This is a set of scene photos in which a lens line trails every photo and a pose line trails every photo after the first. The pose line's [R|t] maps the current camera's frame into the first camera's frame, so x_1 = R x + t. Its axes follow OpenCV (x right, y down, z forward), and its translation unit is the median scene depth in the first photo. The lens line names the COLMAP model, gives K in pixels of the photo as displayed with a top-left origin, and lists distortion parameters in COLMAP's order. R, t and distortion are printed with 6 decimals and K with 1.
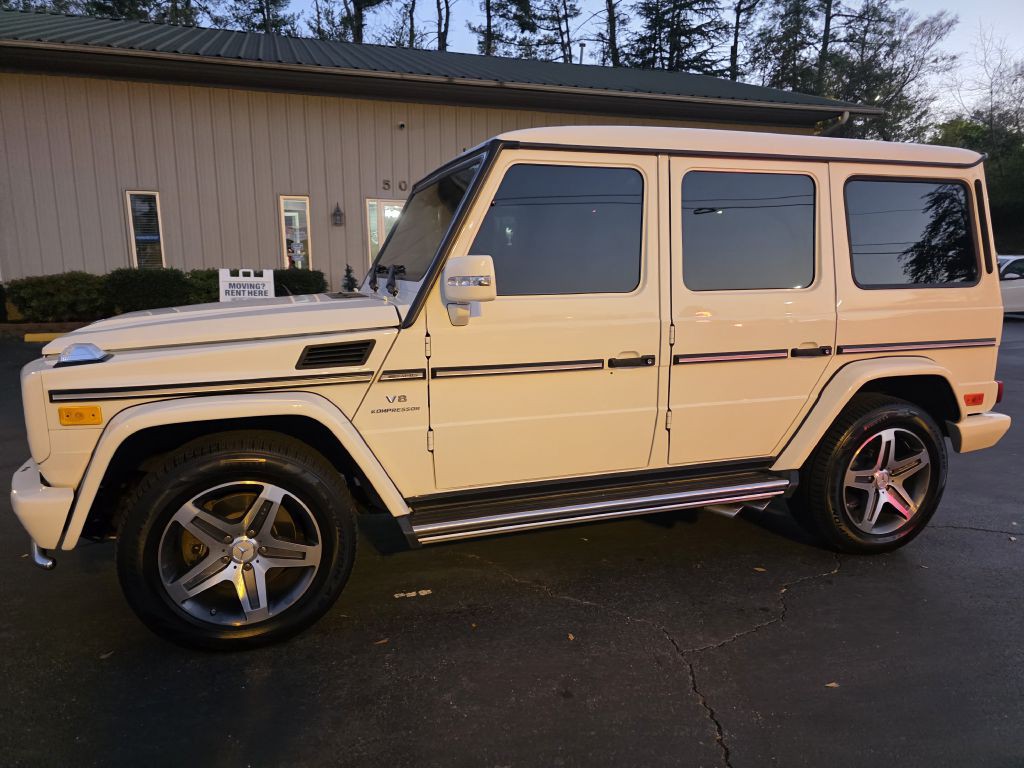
lens RADIAL K [[692.9, 0, 510.0], [0, 692.9, 386.6], [0, 0, 1]] dist [0.055786, -0.049549]
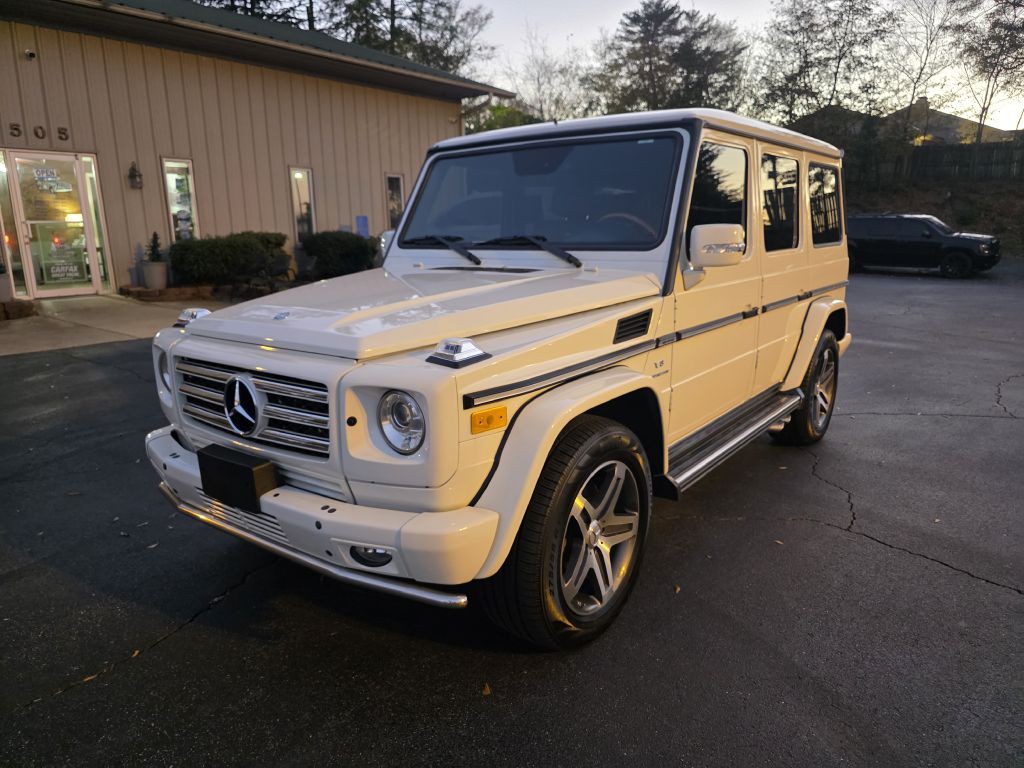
lens RADIAL K [[692.9, 0, 512.7], [0, 692.9, 386.6], [0, 0, 1]] dist [0.055786, -0.049549]
pose [[0.829903, -0.134505, 0.541451, -0.751148], [0.108777, 0.990888, 0.079425, -0.045356], [-0.547201, -0.007018, 0.836972, 0.198023]]
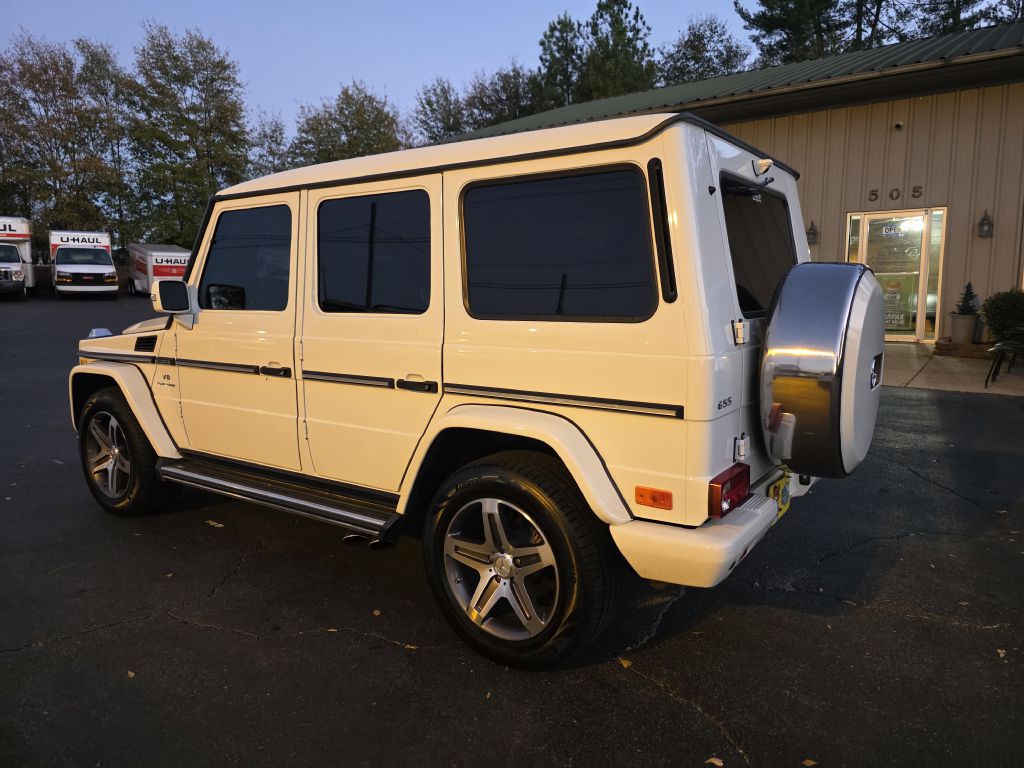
lens RADIAL K [[692.9, 0, 524.5], [0, 692.9, 367.0], [0, 0, 1]] dist [0.055786, -0.049549]
pose [[0.593889, 0.090383, -0.799454, 1.207241], [-0.135594, 0.990700, 0.011276, -0.100741], [0.793038, 0.101705, 0.600621, 0.574903]]
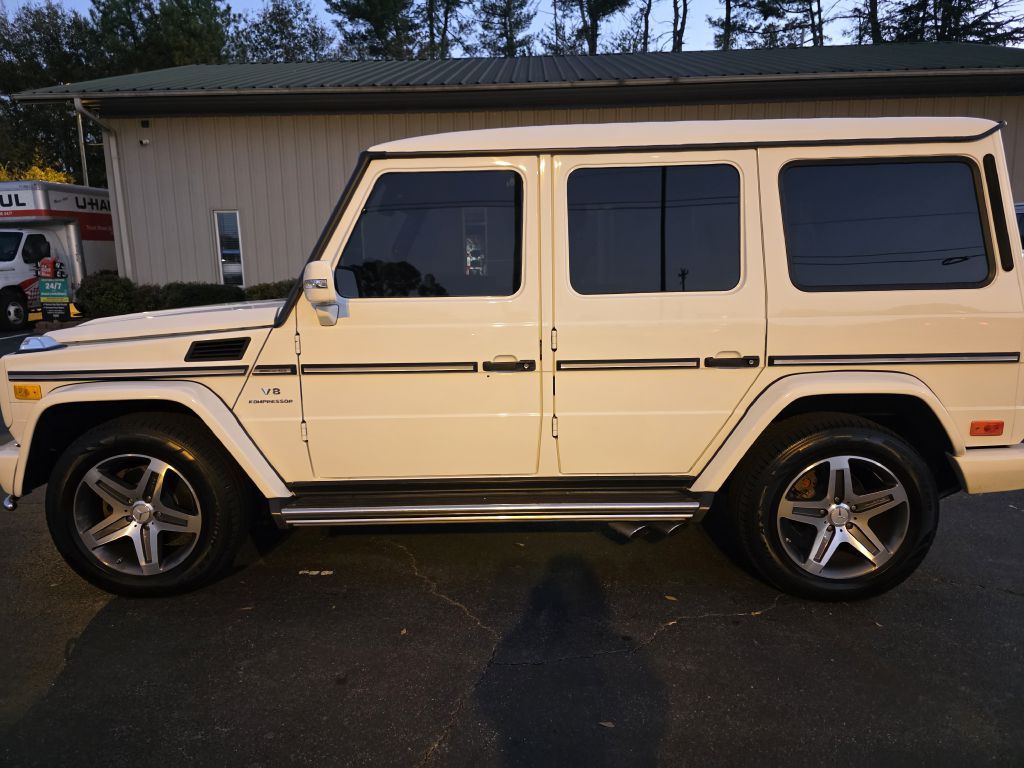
lens RADIAL K [[692.9, 0, 513.0], [0, 692.9, 382.1], [0, 0, 1]] dist [0.055786, -0.049549]
pose [[0.940174, 0.040280, -0.338304, 0.467432], [-0.044008, 0.999026, -0.003354, -0.008444], [0.337839, 0.018041, 0.941031, 0.068694]]
